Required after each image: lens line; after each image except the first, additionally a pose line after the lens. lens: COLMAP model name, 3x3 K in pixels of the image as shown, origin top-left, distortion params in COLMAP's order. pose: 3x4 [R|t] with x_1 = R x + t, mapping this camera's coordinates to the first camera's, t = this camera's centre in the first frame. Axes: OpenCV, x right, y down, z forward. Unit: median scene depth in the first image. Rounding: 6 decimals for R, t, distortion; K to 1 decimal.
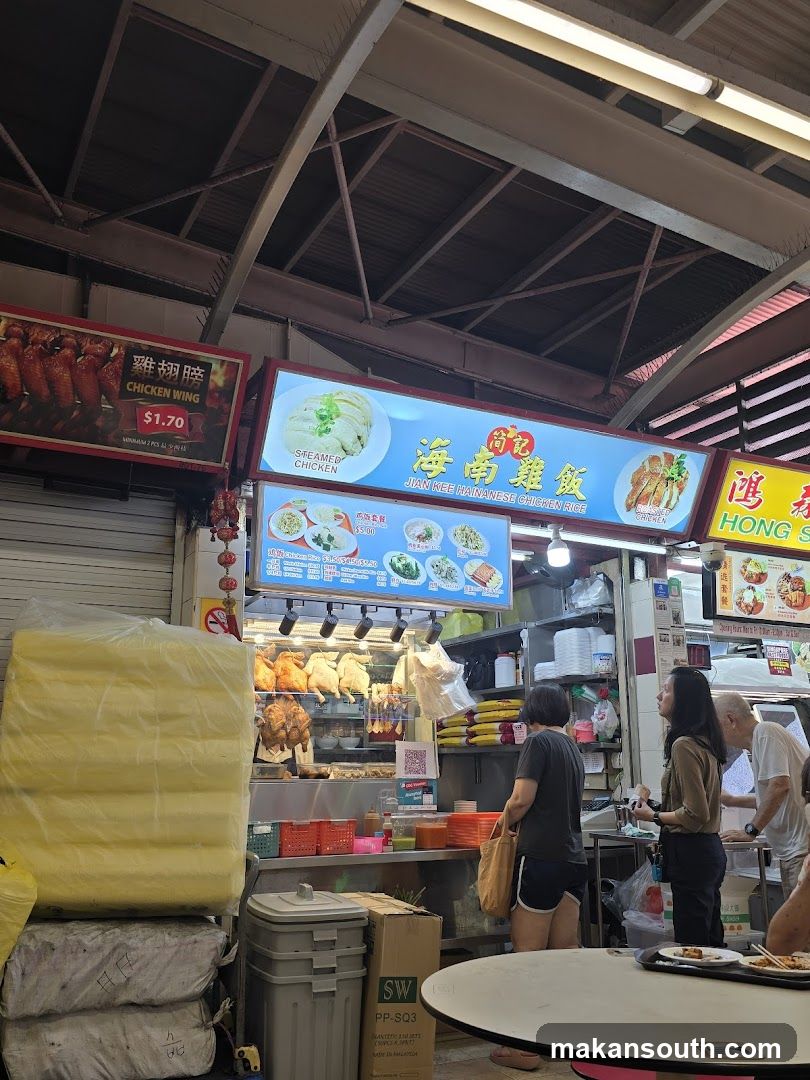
lens RADIAL K [[988.8, 0, 427.4], [0, 988.8, 545.4], [0, 0, 1]] dist [0.082499, -0.146900]
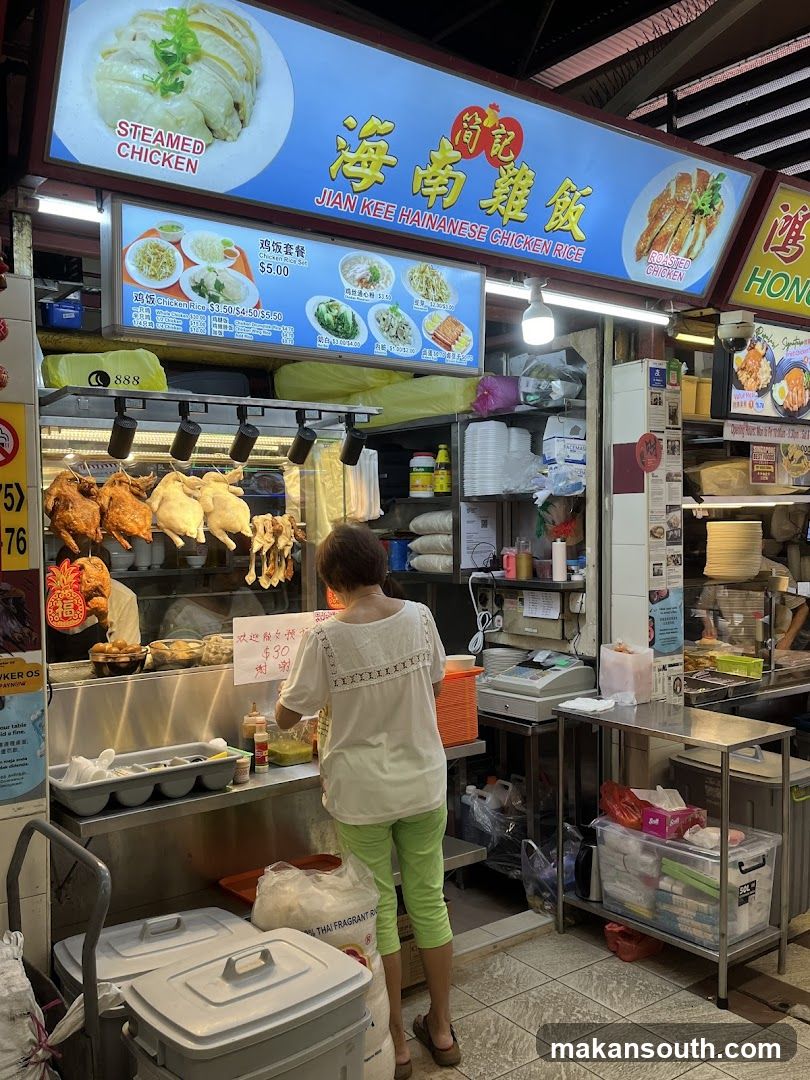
lens RADIAL K [[988.8, 0, 427.4], [0, 988.8, 545.4], [0, 0, 1]] dist [0.082499, -0.146900]
pose [[0.985950, -0.010232, 0.166724, -0.055439], [-0.032907, 0.966664, 0.253925, -0.016309], [-0.163764, -0.255844, 0.952746, 0.365546]]
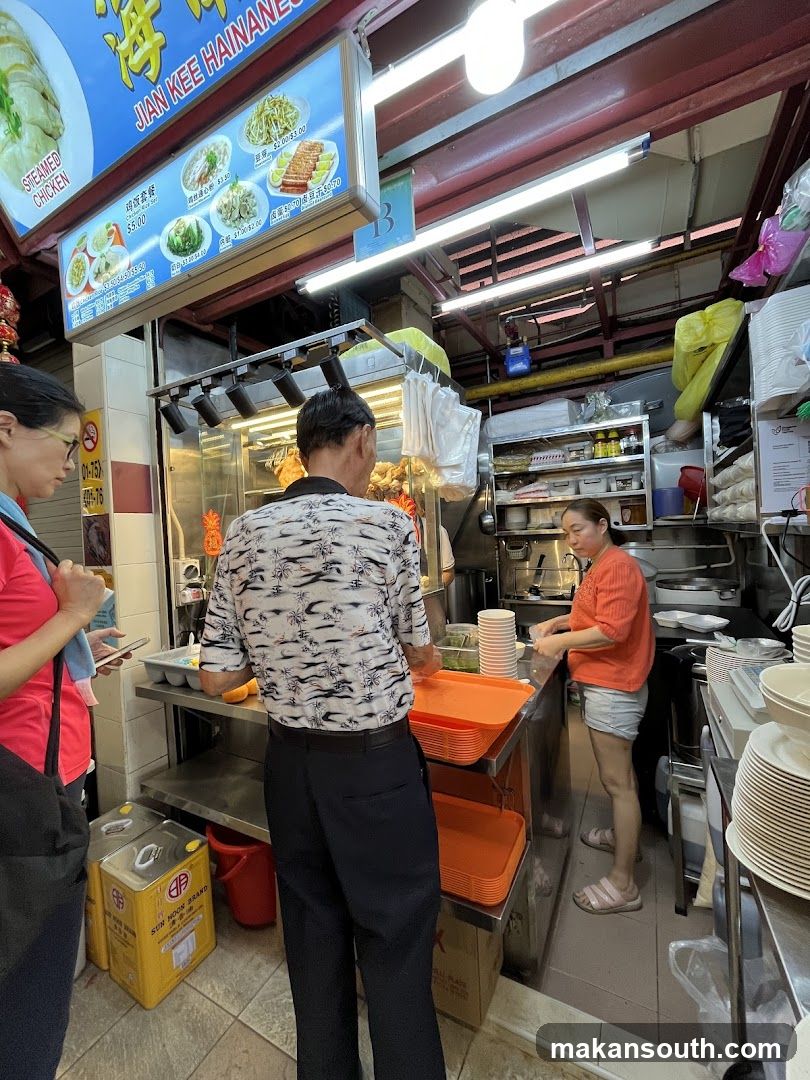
lens RADIAL K [[446.6, 0, 405.0], [0, 446.6, 540.0], [0, 0, 1]] dist [-0.024261, 0.006406]
pose [[0.545471, -0.006388, -0.838105, 0.261162], [0.237057, 0.960315, 0.146967, 0.159551], [0.803906, -0.278845, 0.525339, 0.891779]]
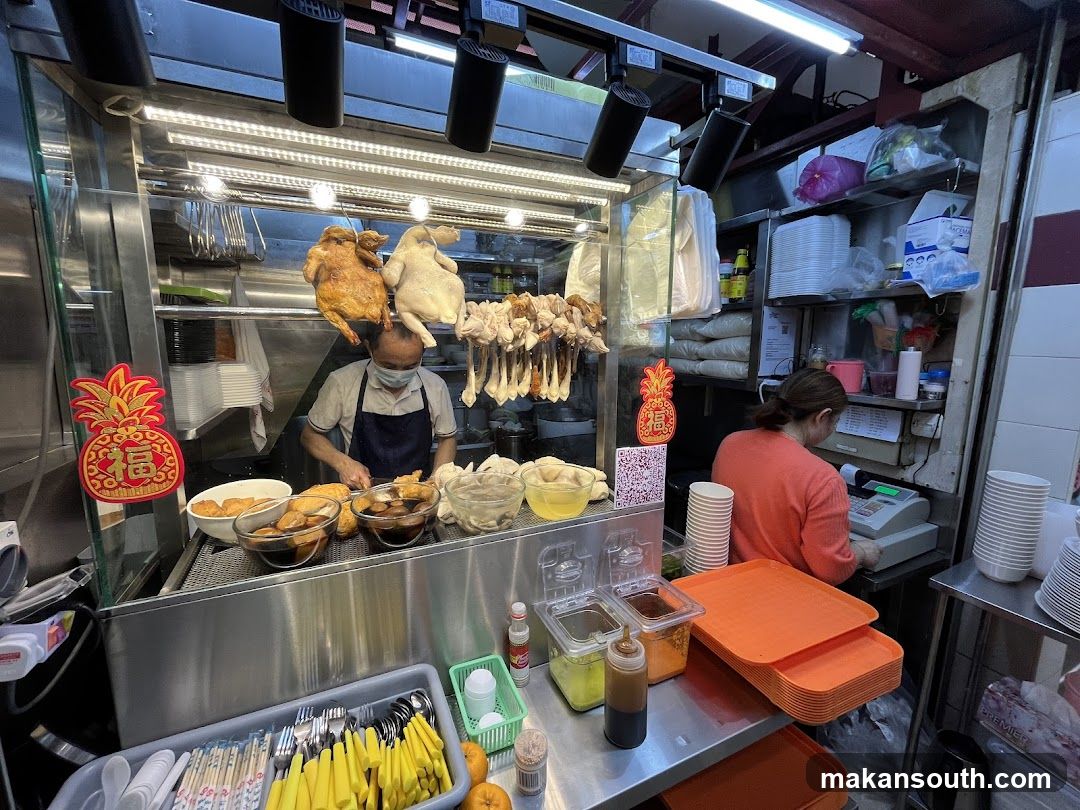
lens RADIAL K [[446.6, 0, 540.0], [0, 446.6, 405.0], [0, 0, 1]] dist [-0.024261, 0.006406]
pose [[0.998089, 0.018123, -0.059074, -0.045088], [0.005050, 0.928897, 0.370304, 0.116852], [0.061585, -0.369894, 0.927030, 0.856966]]
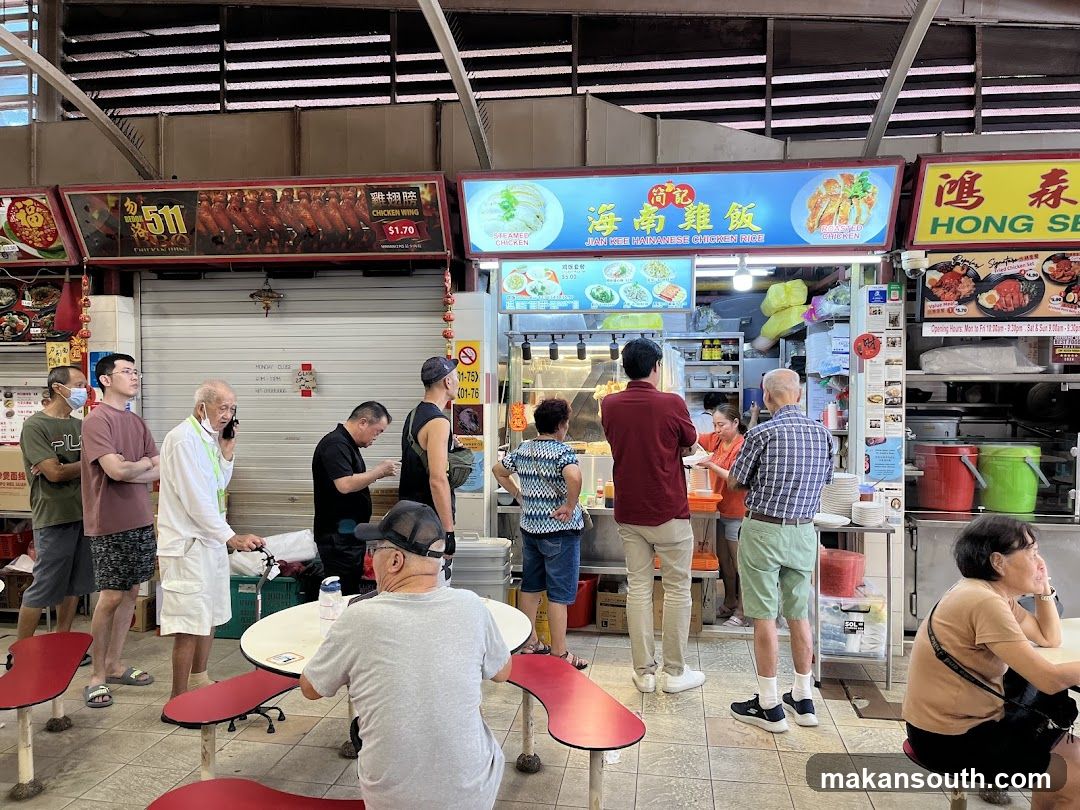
lens RADIAL K [[839.6, 0, 540.0], [0, 839.6, 405.0], [0, 0, 1]] dist [0.014391, -0.000583]
pose [[0.799944, 0.024605, -0.599569, 0.571580], [0.131886, 0.967520, 0.215666, -0.099088], [0.585402, -0.251596, 0.770717, 0.063785]]
